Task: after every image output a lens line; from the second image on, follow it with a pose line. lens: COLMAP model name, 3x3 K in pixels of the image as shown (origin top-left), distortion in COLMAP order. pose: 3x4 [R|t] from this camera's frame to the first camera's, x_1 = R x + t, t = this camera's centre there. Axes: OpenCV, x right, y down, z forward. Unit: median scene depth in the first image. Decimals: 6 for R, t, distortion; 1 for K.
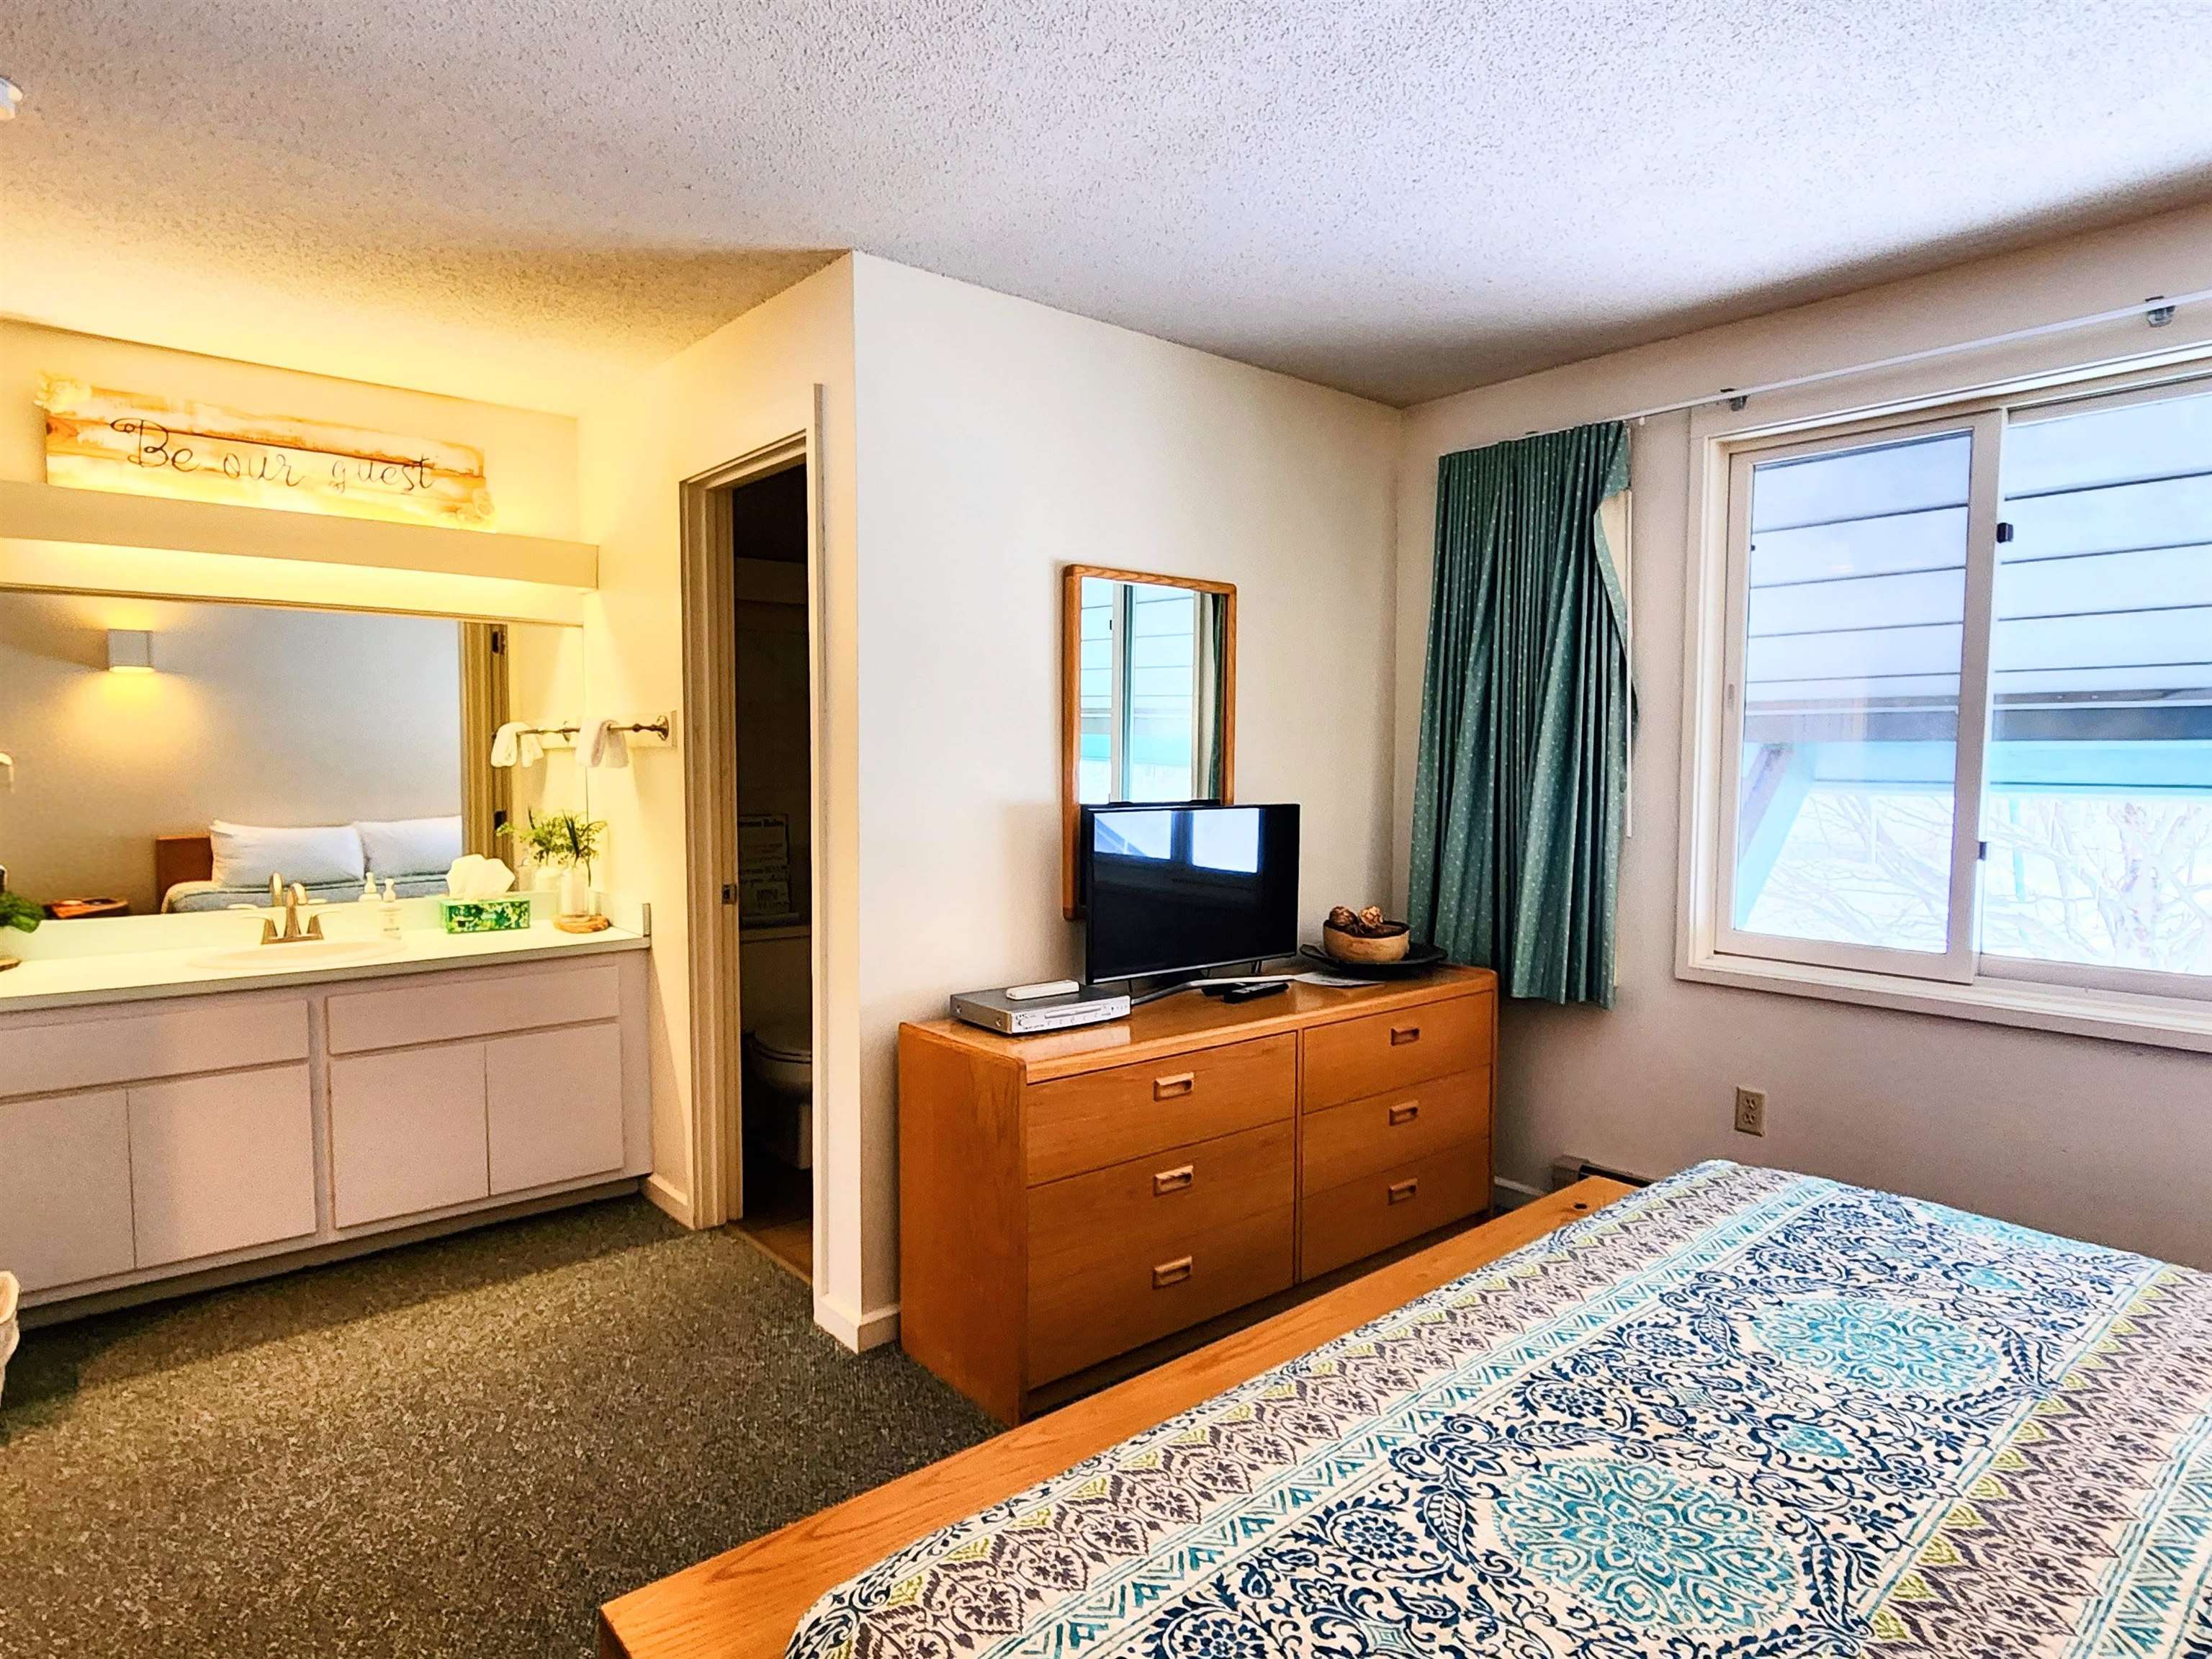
lens RADIAL K [[916.5, 0, 1114.3], [0, 916.5, 835.5], [0, 0, 1]] dist [-0.001372, 0.000301]
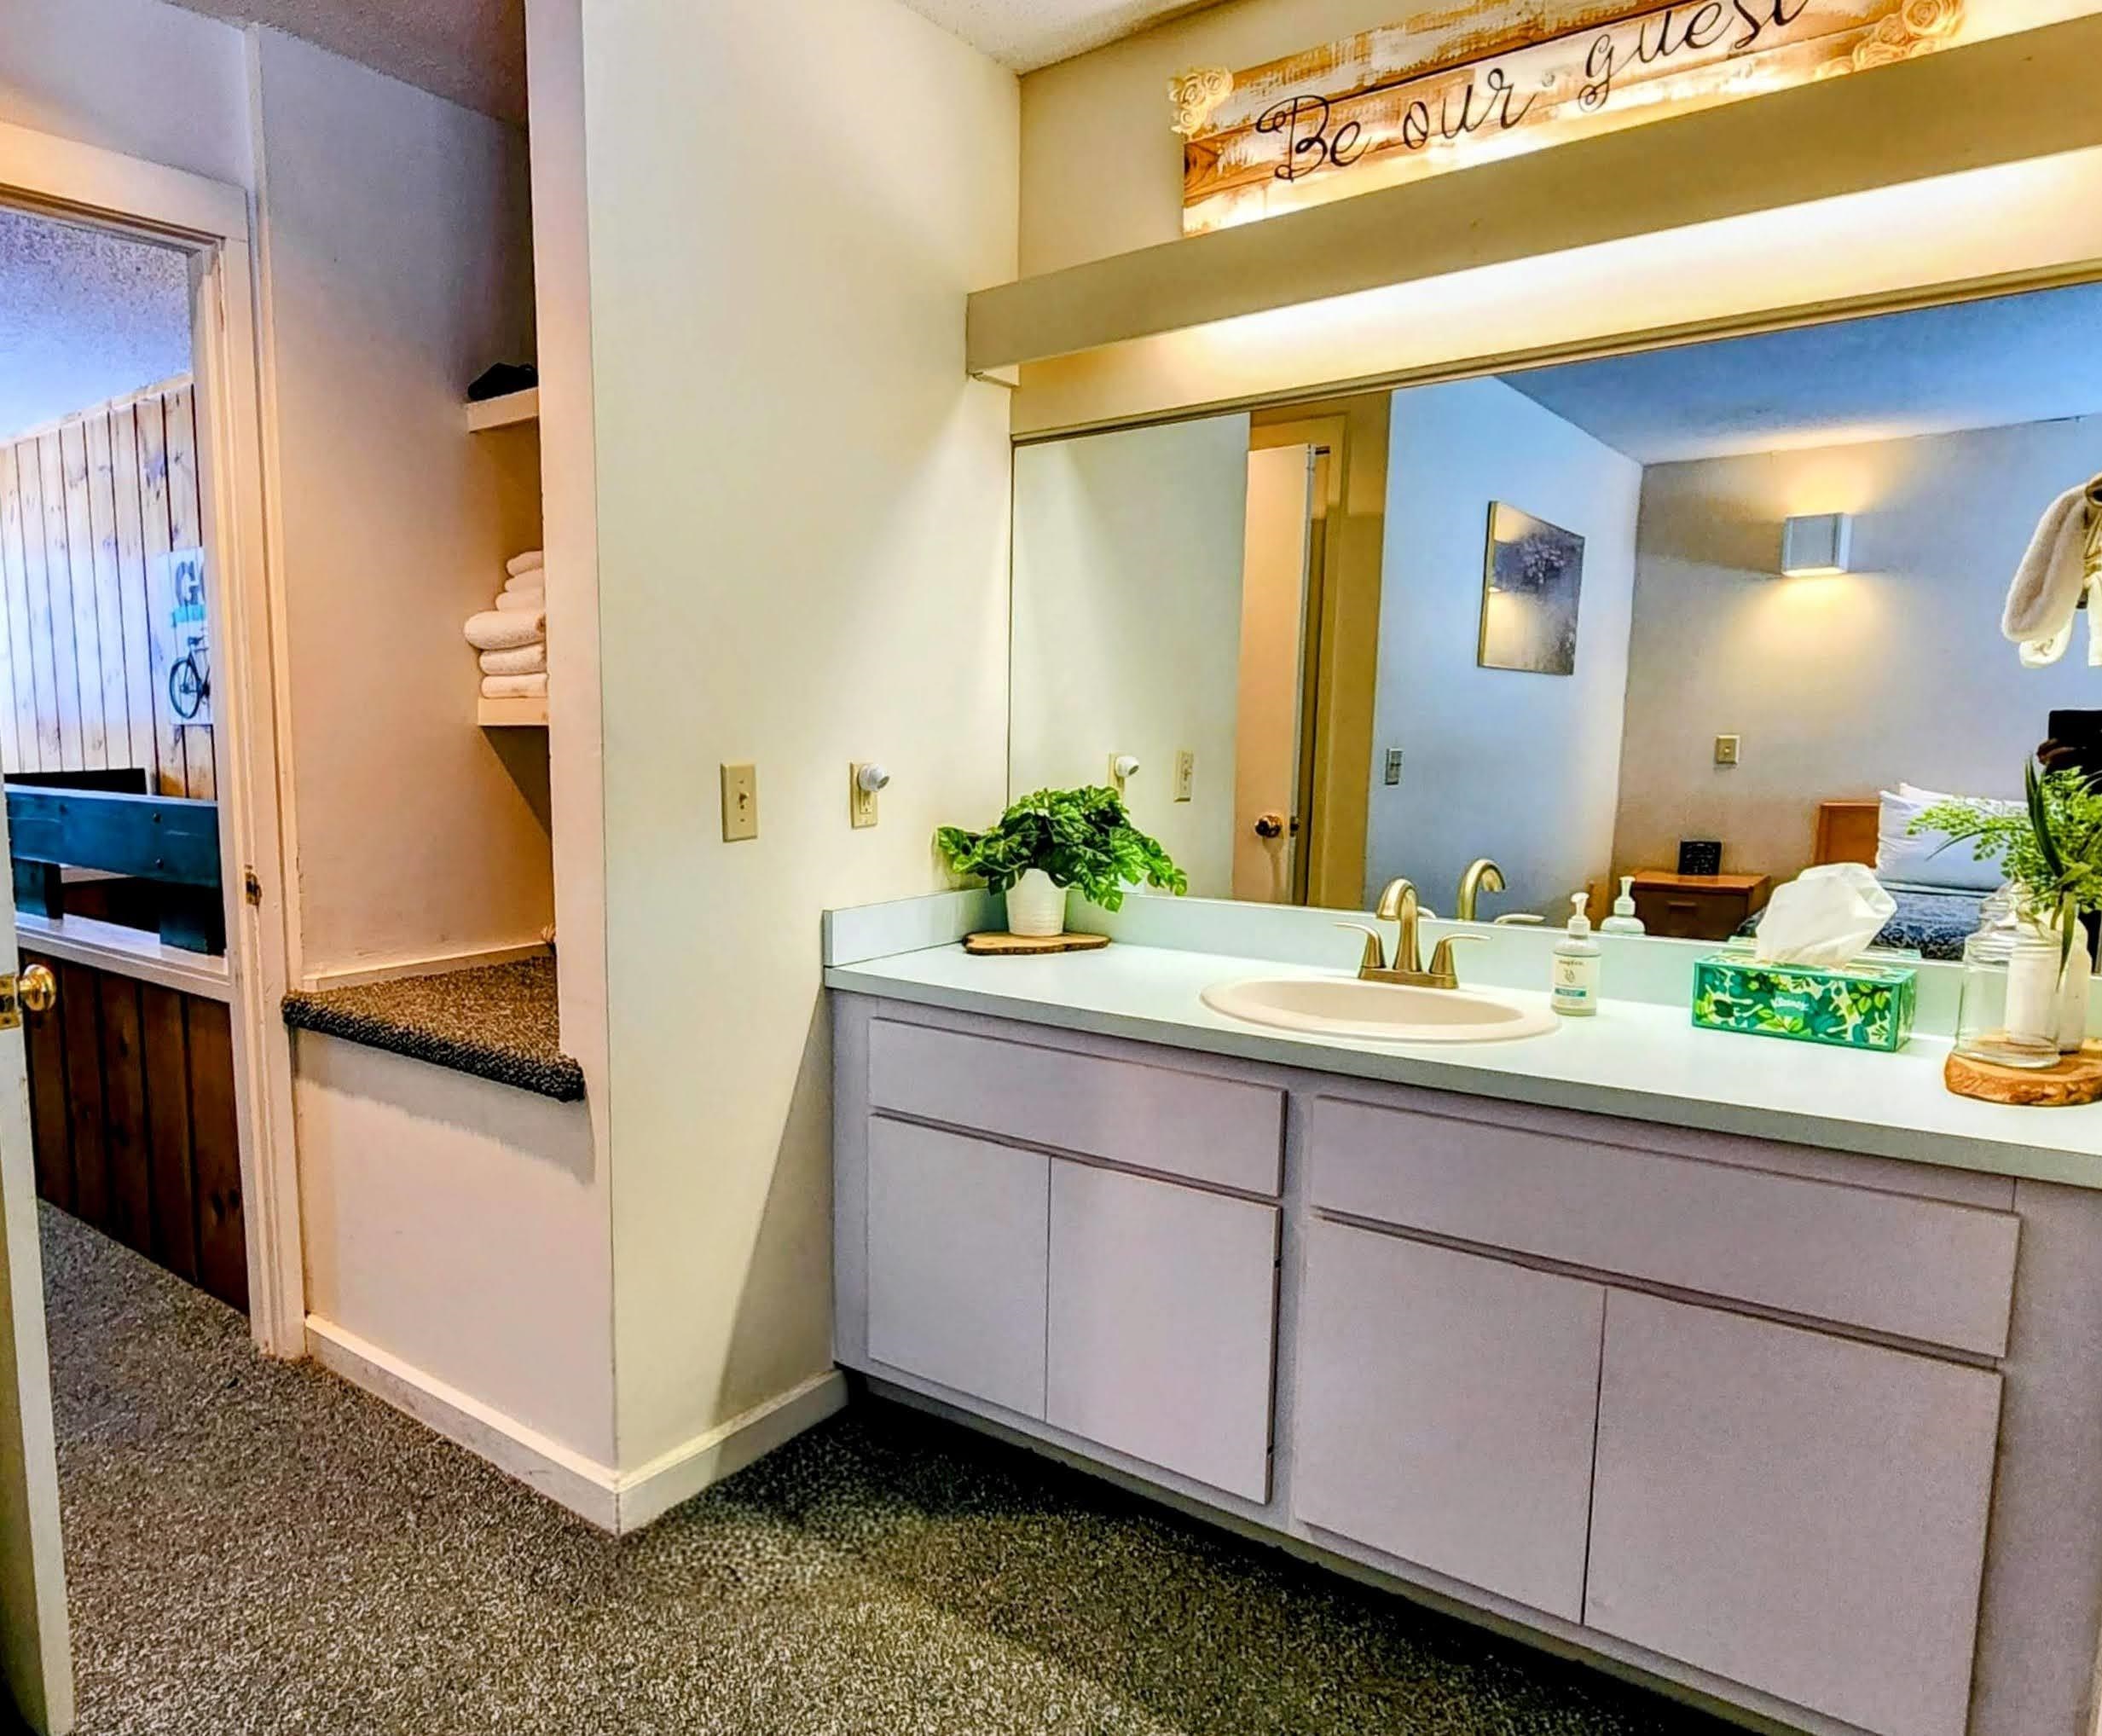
lens RADIAL K [[1338.0, 0, 1051.5], [0, 1338.0, 897.2], [0, 0, 1]] dist [-0.004320, -0.002289]
pose [[0.104041, 0.119012, -0.987427, -0.122545], [-0.060977, 0.991710, 0.113103, -0.014325], [0.992702, 0.048443, 0.110436, 0.697503]]
